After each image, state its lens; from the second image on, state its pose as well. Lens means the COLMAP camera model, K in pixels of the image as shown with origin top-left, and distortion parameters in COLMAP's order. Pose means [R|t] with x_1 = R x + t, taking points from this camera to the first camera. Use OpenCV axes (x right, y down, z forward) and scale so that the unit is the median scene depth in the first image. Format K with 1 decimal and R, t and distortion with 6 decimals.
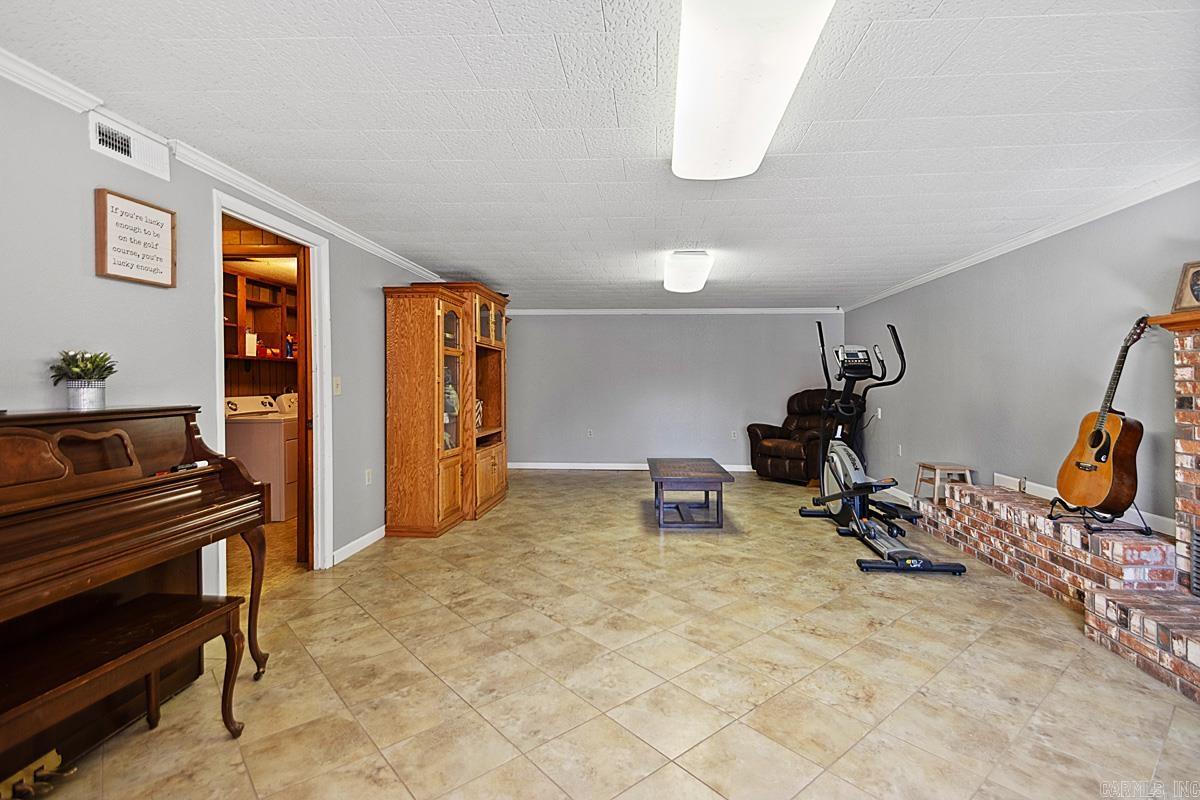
lens RADIAL K [[559.8, 0, 601.5], [0, 559.8, 395.7], [0, 0, 1]] dist [0.028458, -0.007436]
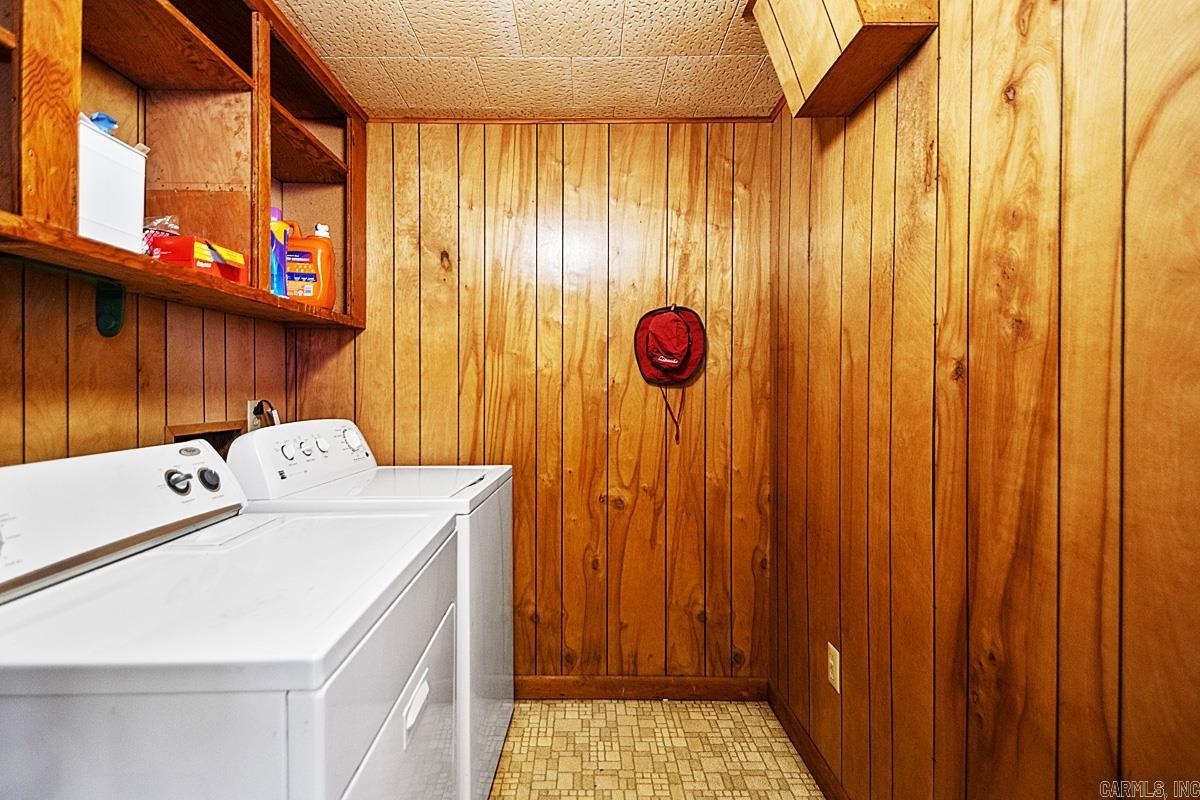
lens RADIAL K [[559.8, 0, 597.2], [0, 559.8, 398.8], [0, 0, 1]] dist [0.028458, -0.007436]
pose [[0.994575, 0.003787, 0.103957, -0.453806], [-0.002532, 0.999922, -0.012203, -0.014175], [-0.103995, 0.011874, 0.994507, 0.755755]]
